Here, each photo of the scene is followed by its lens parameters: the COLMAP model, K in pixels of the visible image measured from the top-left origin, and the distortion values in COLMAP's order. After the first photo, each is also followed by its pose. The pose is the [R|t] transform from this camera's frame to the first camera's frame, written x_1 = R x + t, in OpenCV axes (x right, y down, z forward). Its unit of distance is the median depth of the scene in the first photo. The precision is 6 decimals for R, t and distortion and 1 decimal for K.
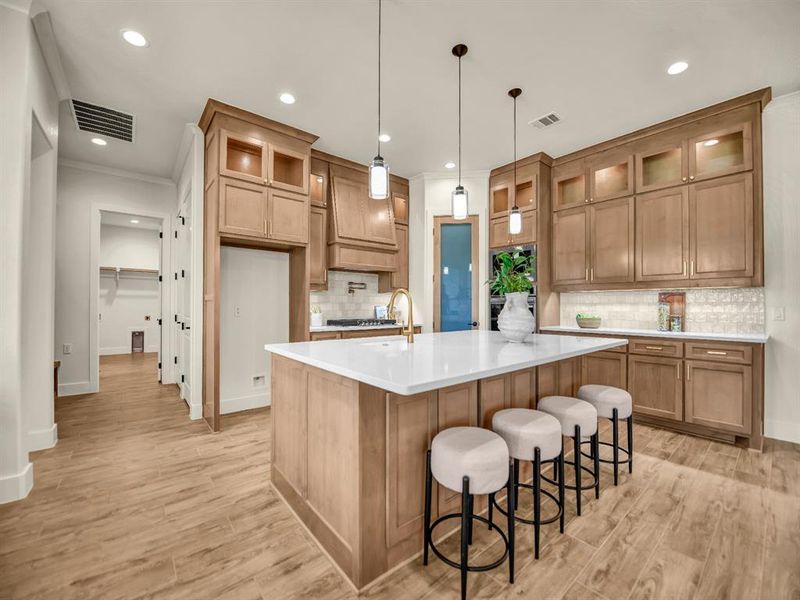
lens RADIAL K [[327.0, 0, 402.1], [0, 327.0, 305.3], [0, 0, 1]] dist [-0.024374, -0.000105]
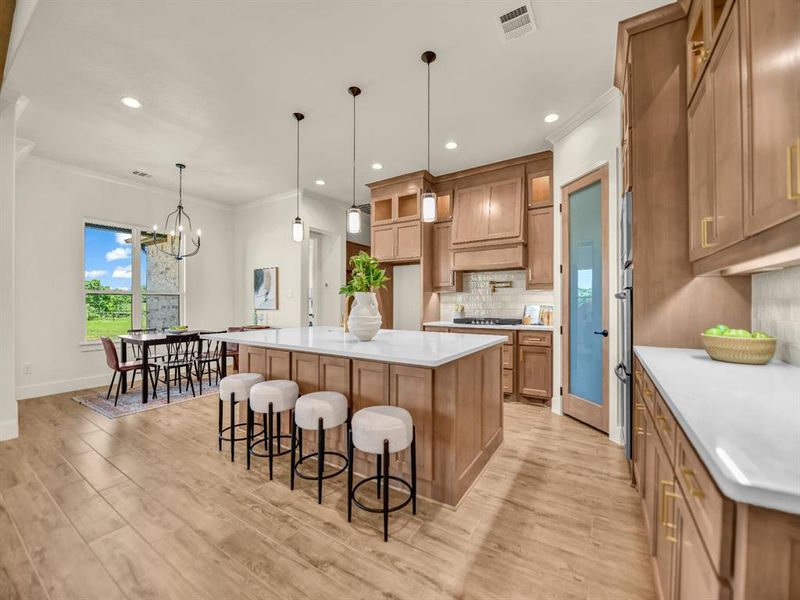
lens RADIAL K [[327.0, 0, 402.1], [0, 327.0, 305.3], [0, 0, 1]] dist [-0.024374, -0.000105]
pose [[0.299017, 0.004446, -0.954237, 0.998857], [0.002456, 0.999982, 0.005429, -0.004108], [0.954245, -0.003967, 0.299001, 0.583702]]
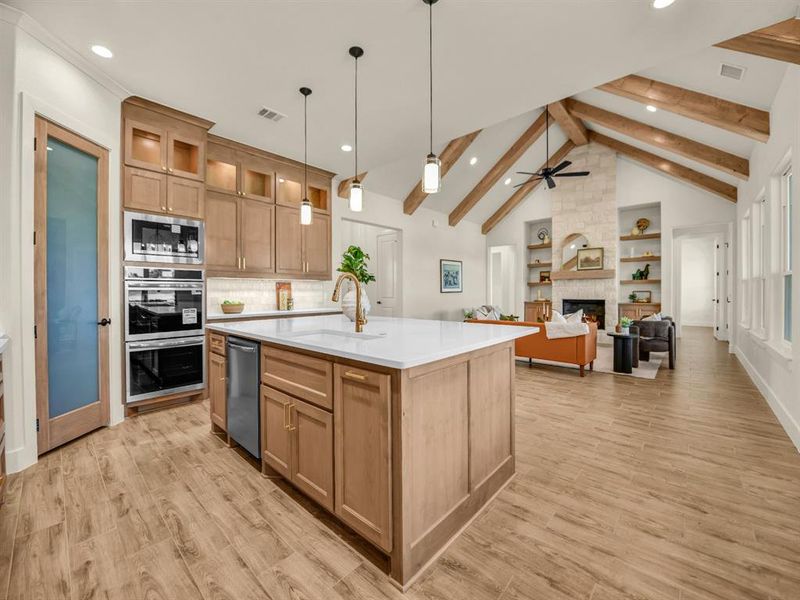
lens RADIAL K [[323.9, 0, 411.8], [0, 323.9, 292.7], [0, 0, 1]] dist [-0.015830, -0.000369]
pose [[-0.156664, -0.007593, 0.987623, -0.655896], [0.000581, 0.999970, 0.007780, -0.005031], [-0.987652, 0.001793, -0.156654, 0.711994]]
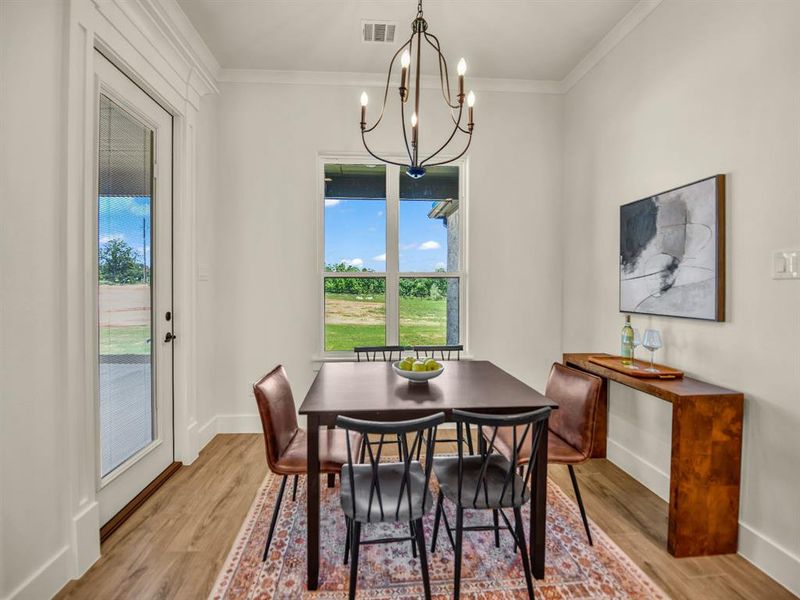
lens RADIAL K [[328.8, 0, 388.6], [0, 328.8, 287.8], [0, 0, 1]] dist [-0.022637, 0.000108]
pose [[-0.588605, 0.005475, -0.808403, -0.156342], [-0.000529, 0.999974, 0.007158, -0.028105], [0.808421, 0.004641, -0.588587, 0.345244]]
